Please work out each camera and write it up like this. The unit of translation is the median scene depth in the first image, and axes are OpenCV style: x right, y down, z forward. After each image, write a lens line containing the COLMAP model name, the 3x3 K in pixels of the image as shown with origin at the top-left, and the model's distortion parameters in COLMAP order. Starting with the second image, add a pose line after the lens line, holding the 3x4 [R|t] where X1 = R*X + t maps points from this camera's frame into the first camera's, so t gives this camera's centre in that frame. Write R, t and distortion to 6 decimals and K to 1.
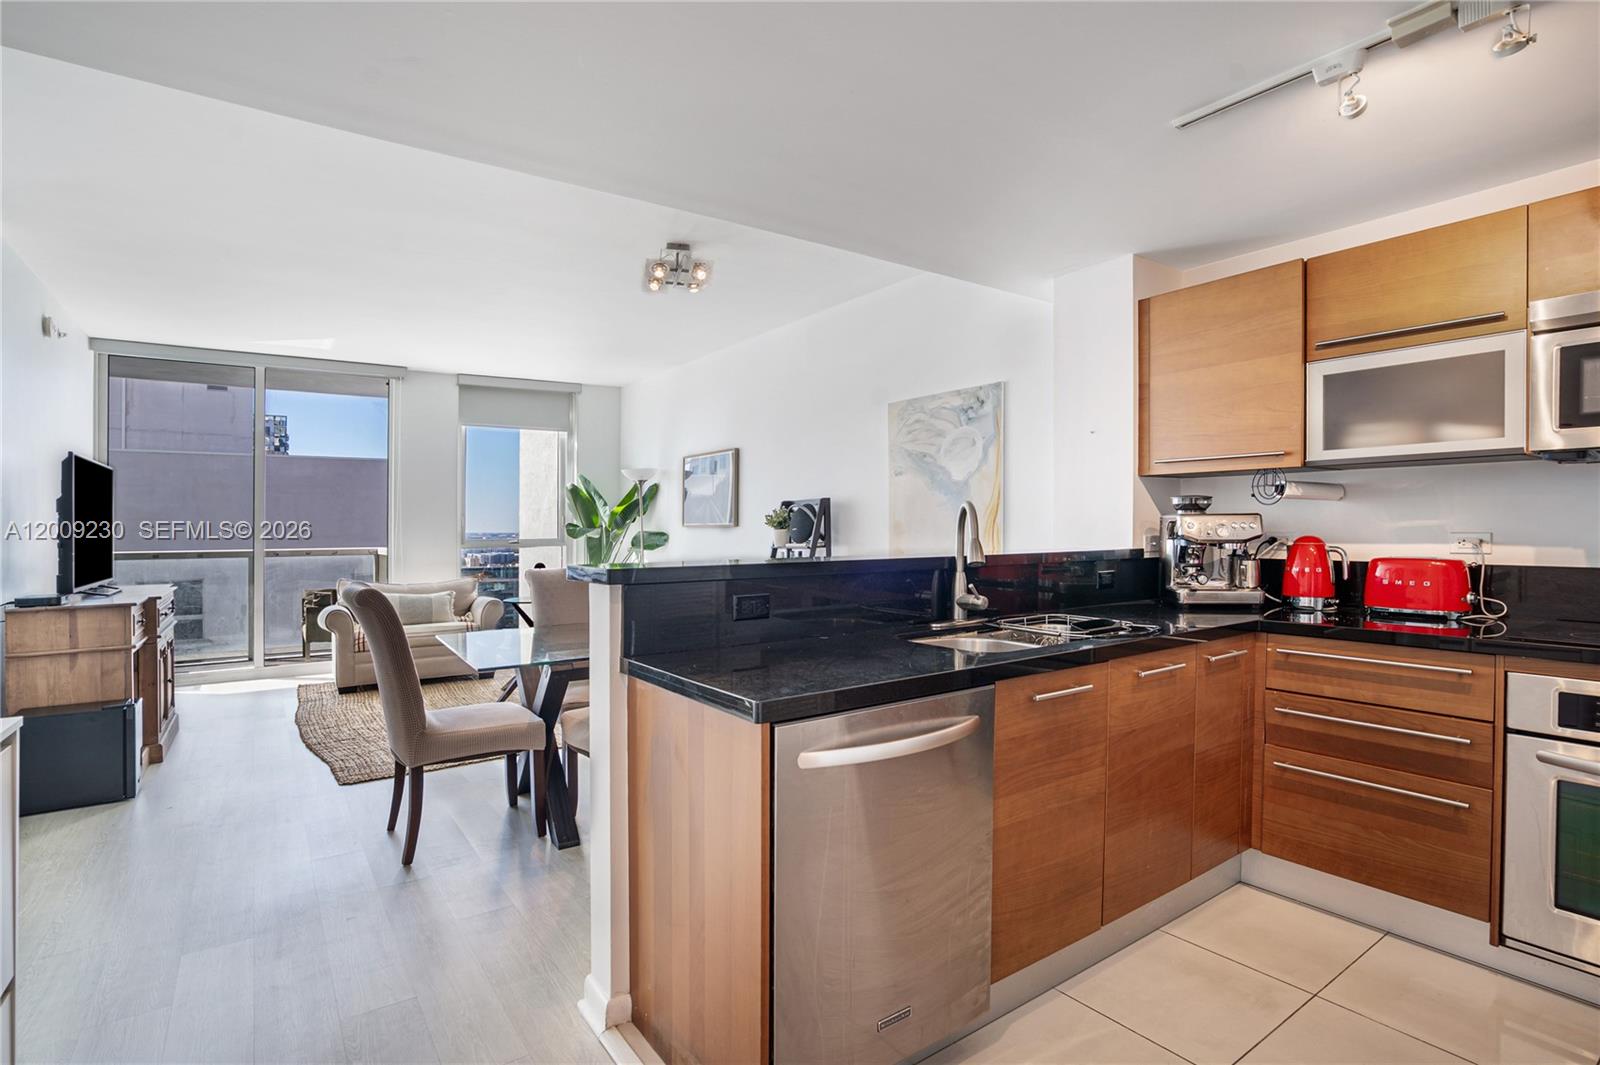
lens RADIAL K [[764.6, 0, 807.5], [0, 764.6, 515.5], [0, 0, 1]] dist [-0.073680, 0.021292]
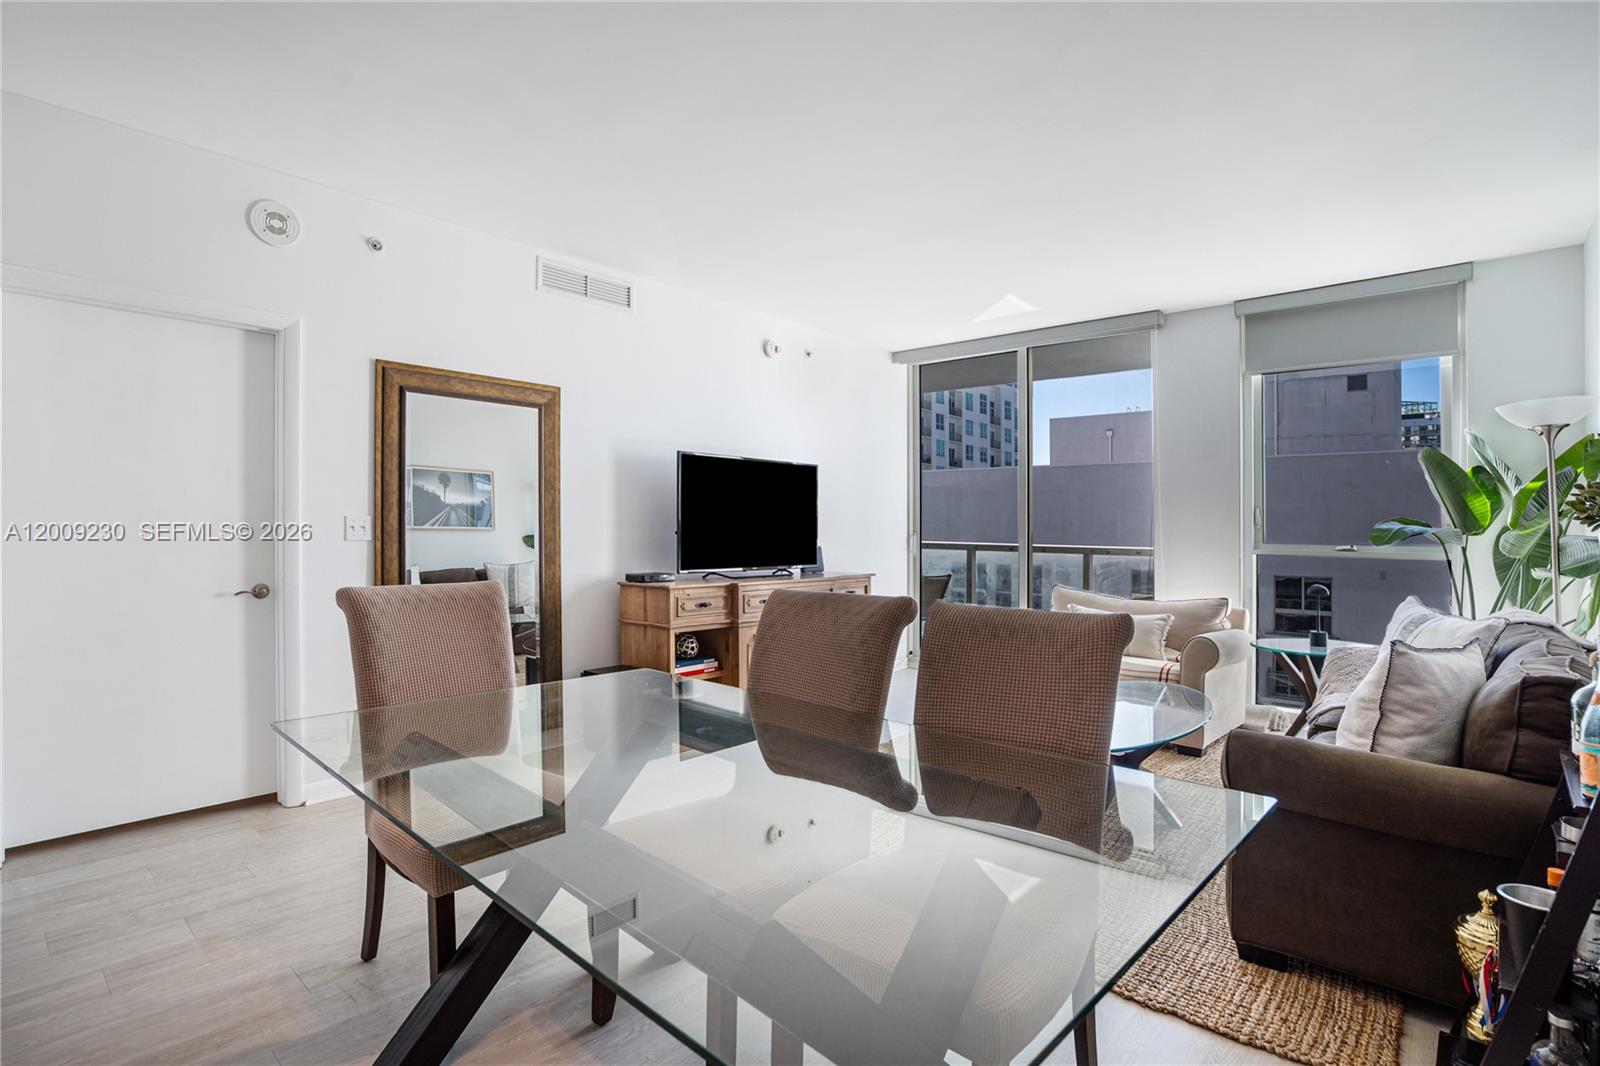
lens RADIAL K [[764.6, 0, 807.5], [0, 764.6, 516.0], [0, 0, 1]] dist [-0.073680, 0.021292]
pose [[0.225649, -0.001526, -0.974207, 0.160257], [0.001917, 0.999998, -0.001123, 0.013021], [0.974207, -0.001614, 0.225652, 0.685664]]
